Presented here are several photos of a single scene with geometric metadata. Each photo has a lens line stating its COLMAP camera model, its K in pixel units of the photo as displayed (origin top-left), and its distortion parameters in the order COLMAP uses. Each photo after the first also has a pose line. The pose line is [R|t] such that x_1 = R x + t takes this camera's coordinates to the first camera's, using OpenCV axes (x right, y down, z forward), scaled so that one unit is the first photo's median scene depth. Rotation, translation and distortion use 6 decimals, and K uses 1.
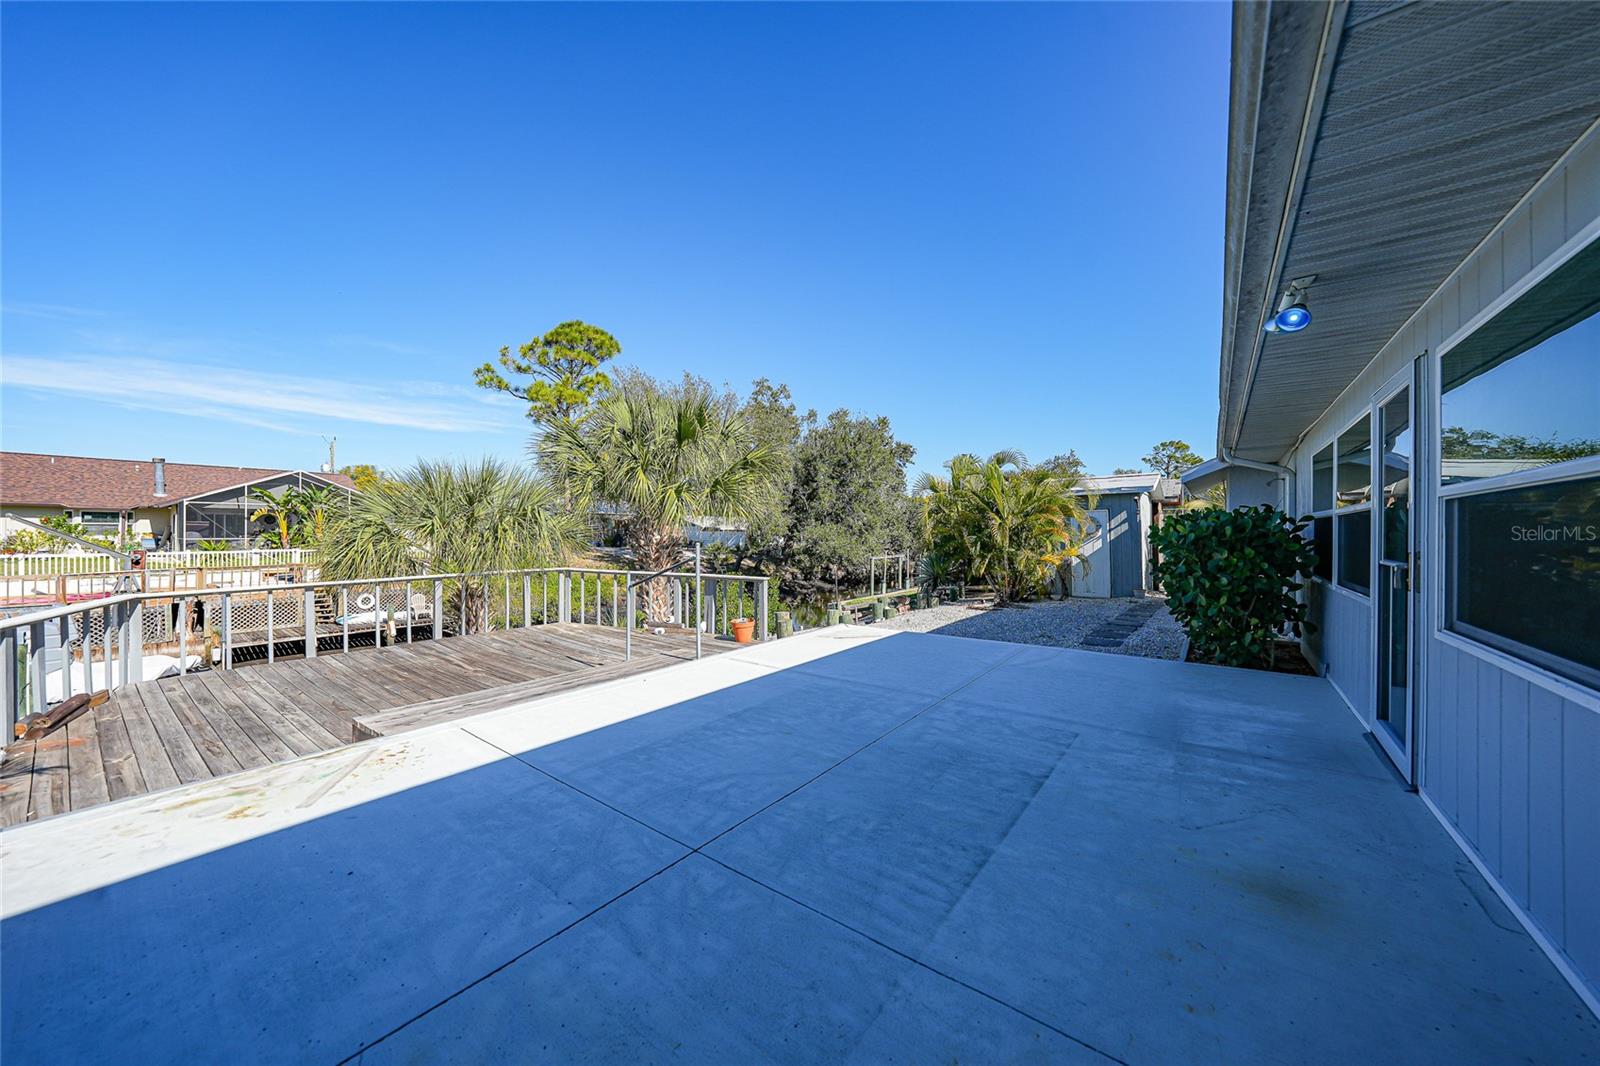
lens RADIAL K [[572.0, 0, 793.3], [0, 572.0, 530.6], [0, 0, 1]] dist [-0.016219, -0.000020]
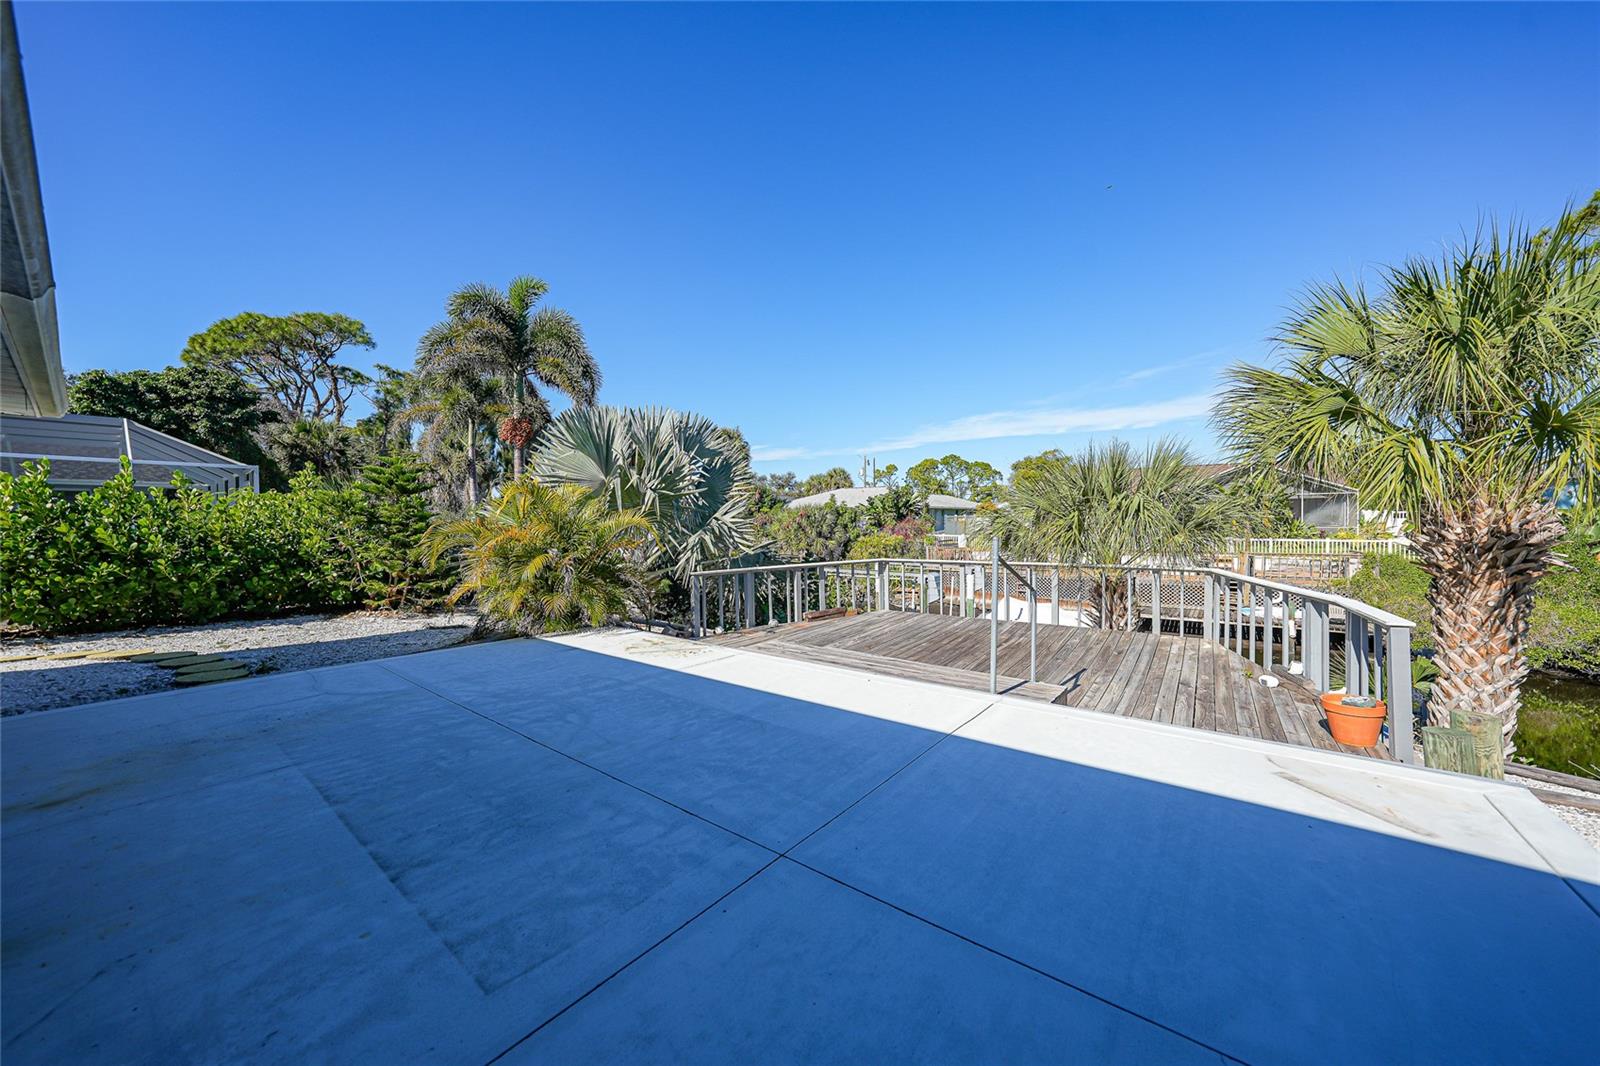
lens RADIAL K [[565.3, 0, 807.7], [0, 565.3, 528.6], [0, 0, 1]] dist [-0.023739, 0.006303]
pose [[-0.017786, 0.007776, -0.999812, 0.902879], [0.009615, 0.999925, 0.007606, 0.005464], [0.999796, -0.009478, -0.017859, 1.237341]]
